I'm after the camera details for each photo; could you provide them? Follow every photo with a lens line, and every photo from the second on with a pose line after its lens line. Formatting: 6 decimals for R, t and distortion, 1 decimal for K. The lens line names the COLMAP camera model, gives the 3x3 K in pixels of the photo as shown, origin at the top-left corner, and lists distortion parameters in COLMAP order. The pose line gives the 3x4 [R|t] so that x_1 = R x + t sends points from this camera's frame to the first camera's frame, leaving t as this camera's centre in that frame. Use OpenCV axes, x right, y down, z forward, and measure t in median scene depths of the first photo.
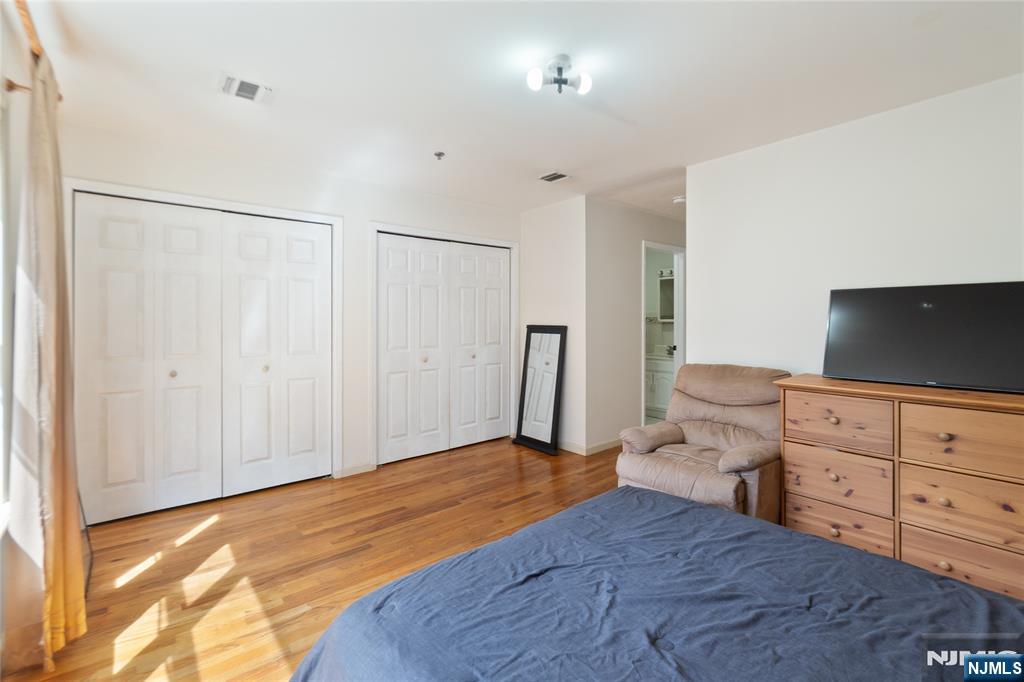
lens RADIAL K [[444.7, 0, 498.2], [0, 444.7, 317.5], [0, 0, 1]] dist [-0.002048, -0.000328]
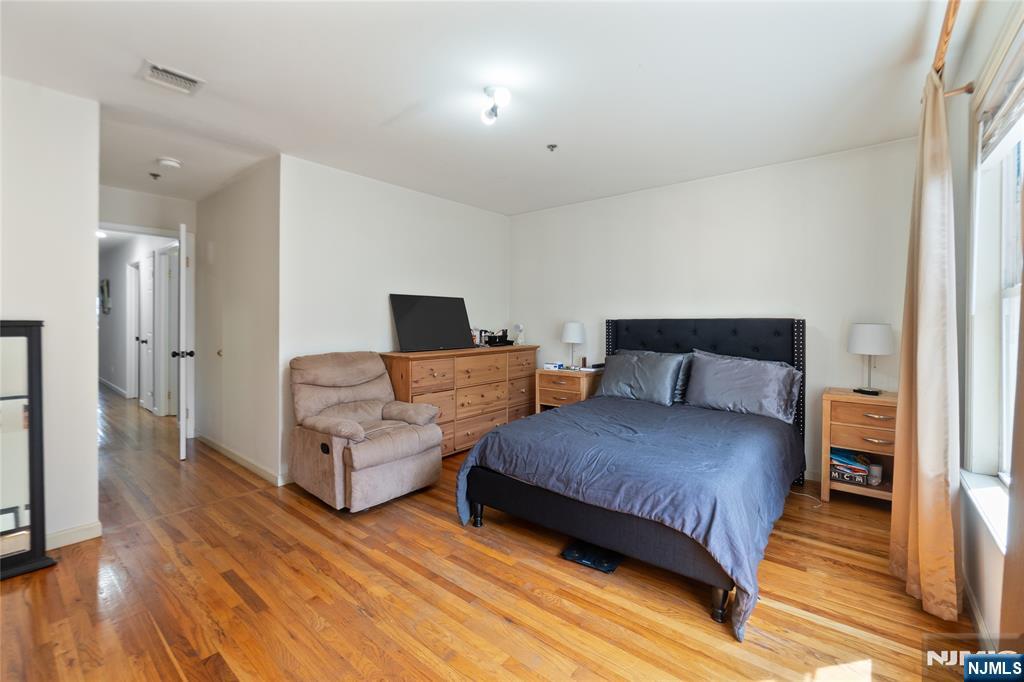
lens RADIAL K [[444.7, 0, 493.8], [0, 444.7, 323.0], [0, 0, 1]] dist [-0.002048, -0.000328]
pose [[-0.164590, -0.002729, 0.986358, -0.857745], [-0.002275, 0.999995, 0.002387, 0.034364], [-0.986359, -0.001851, -0.164595, 1.001562]]
